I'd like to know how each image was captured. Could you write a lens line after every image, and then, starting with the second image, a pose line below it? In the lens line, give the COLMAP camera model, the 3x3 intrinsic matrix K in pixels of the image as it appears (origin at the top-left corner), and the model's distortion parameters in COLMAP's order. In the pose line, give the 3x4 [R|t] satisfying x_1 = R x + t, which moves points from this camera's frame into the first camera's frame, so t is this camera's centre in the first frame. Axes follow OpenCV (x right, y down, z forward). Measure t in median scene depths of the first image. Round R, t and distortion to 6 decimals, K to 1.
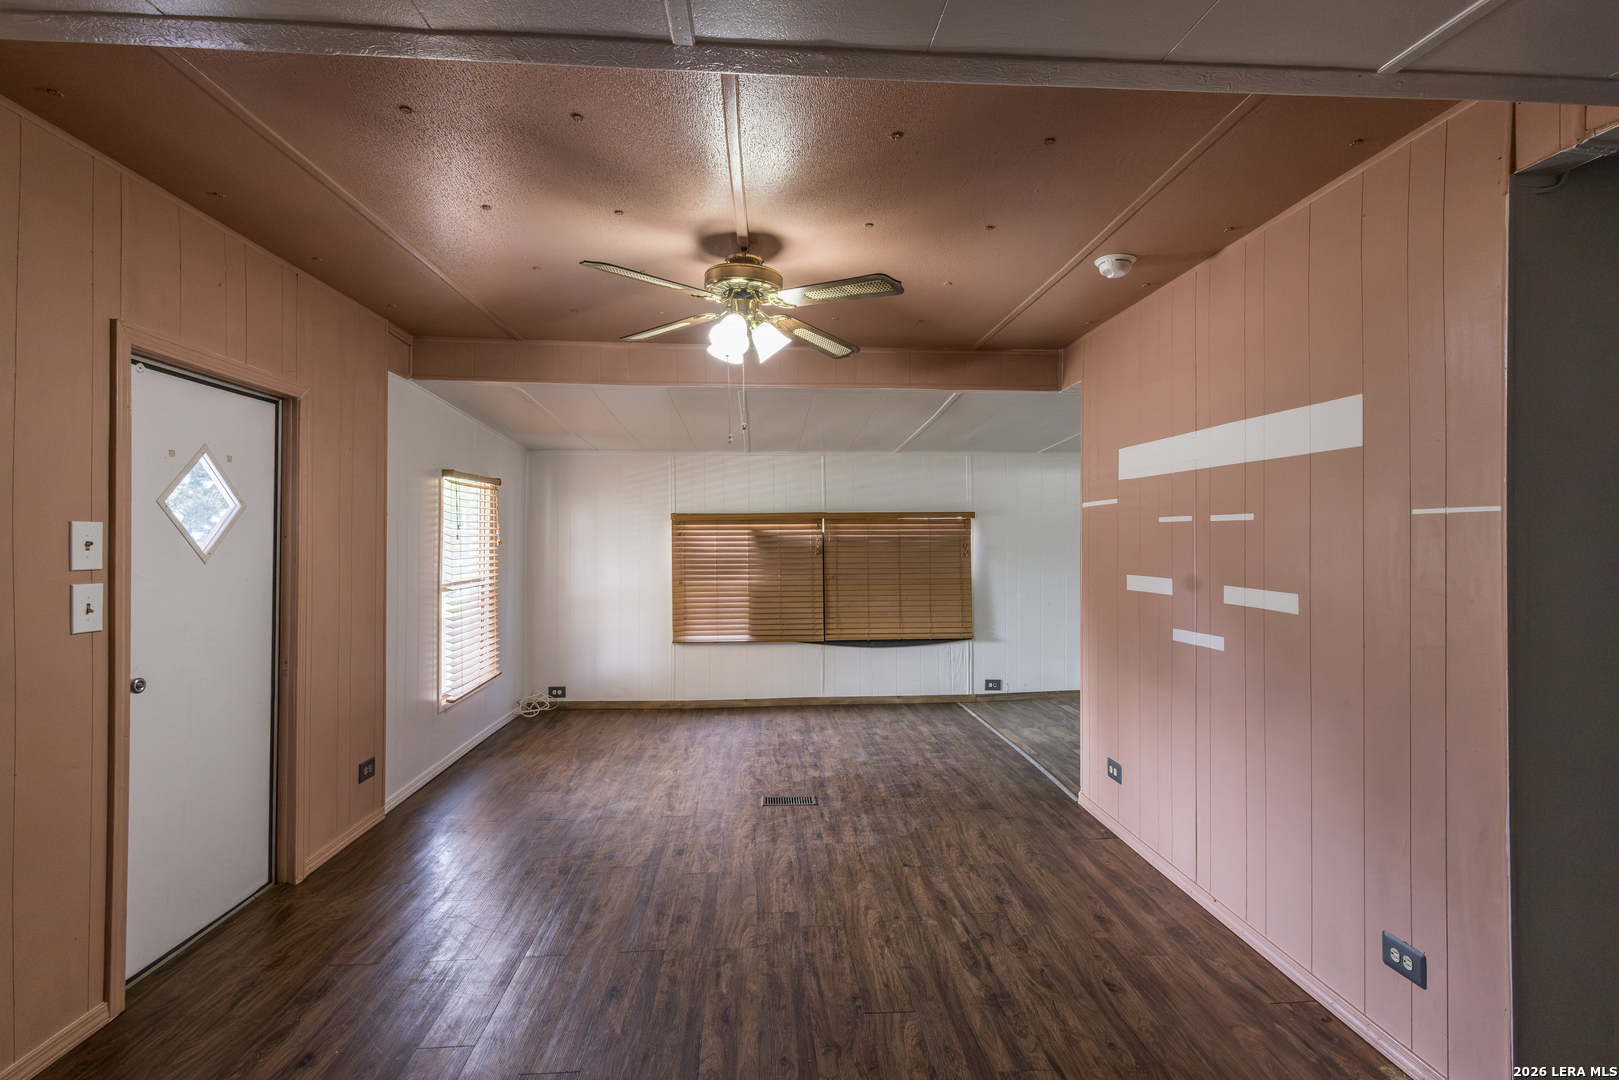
lens RADIAL K [[742.0, 0, 807.4], [0, 742.0, 536.2], [0, 0, 1]] dist [0.003558, 0.000132]
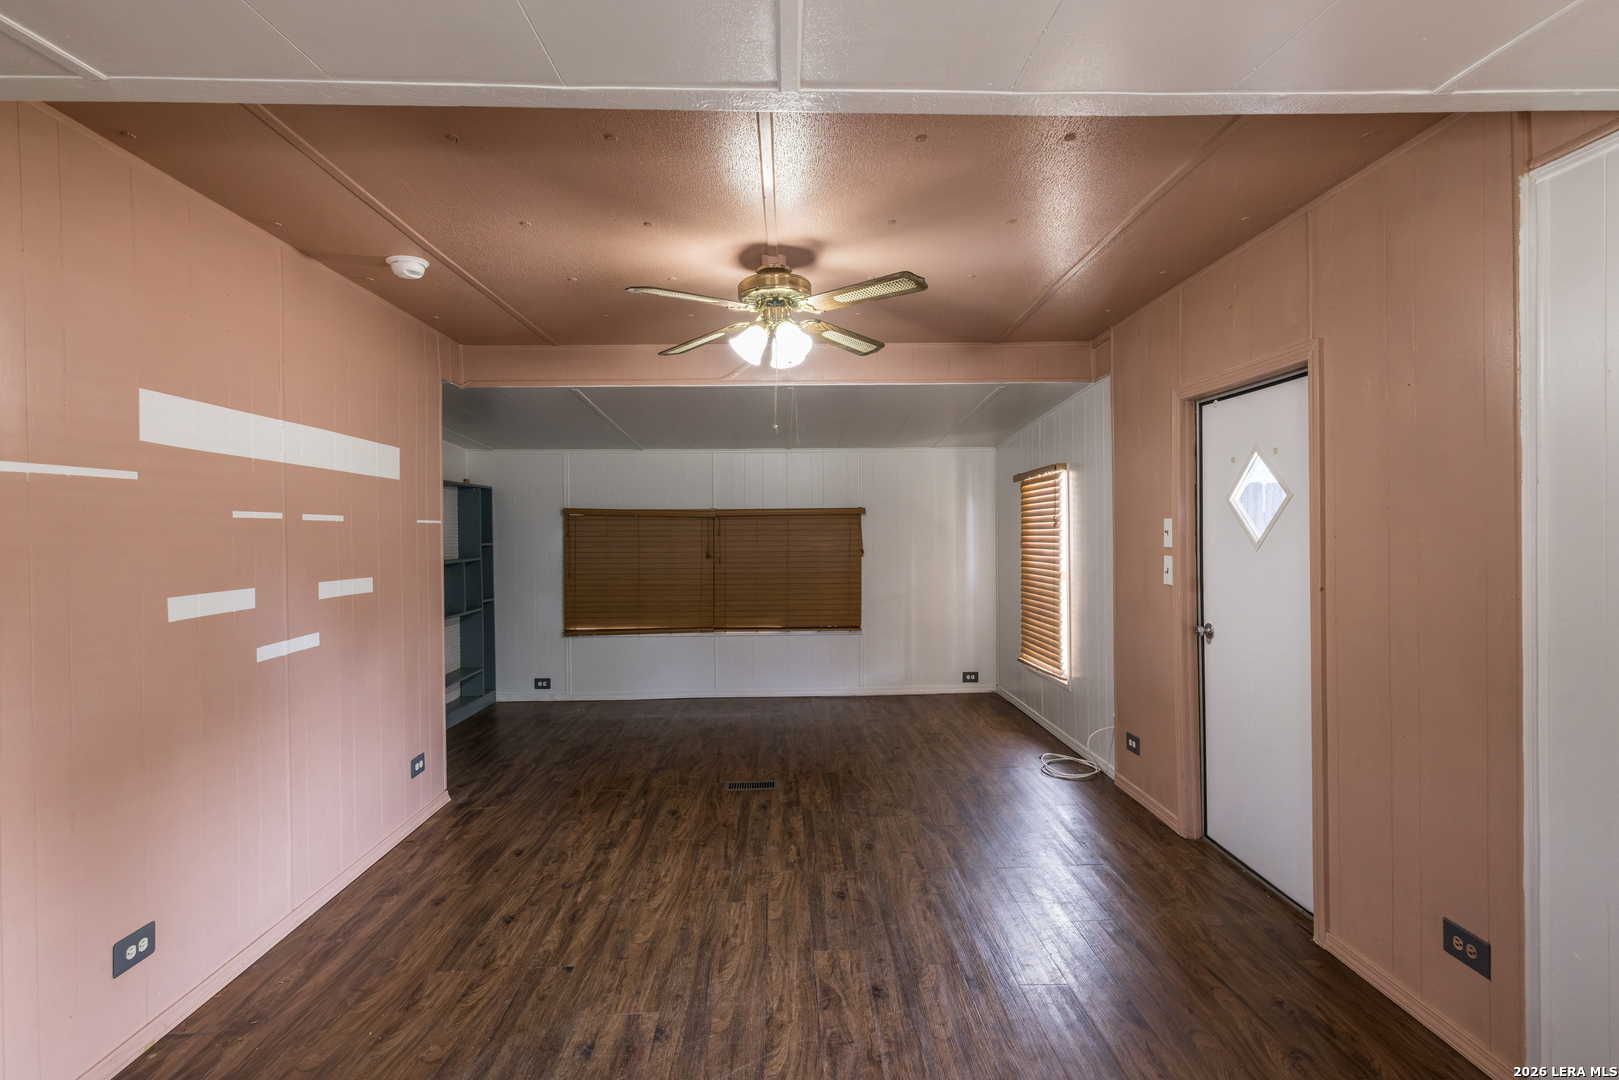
lens RADIAL K [[742.0, 0, 811.4], [0, 742.0, 536.1], [0, 0, 1]] dist [0.003558, 0.000132]
pose [[-0.999581, 0.009295, 0.027405, -0.158317], [0.009478, 0.999934, 0.006528, 0.000942], [-0.027343, 0.006785, -0.999603, 1.995861]]
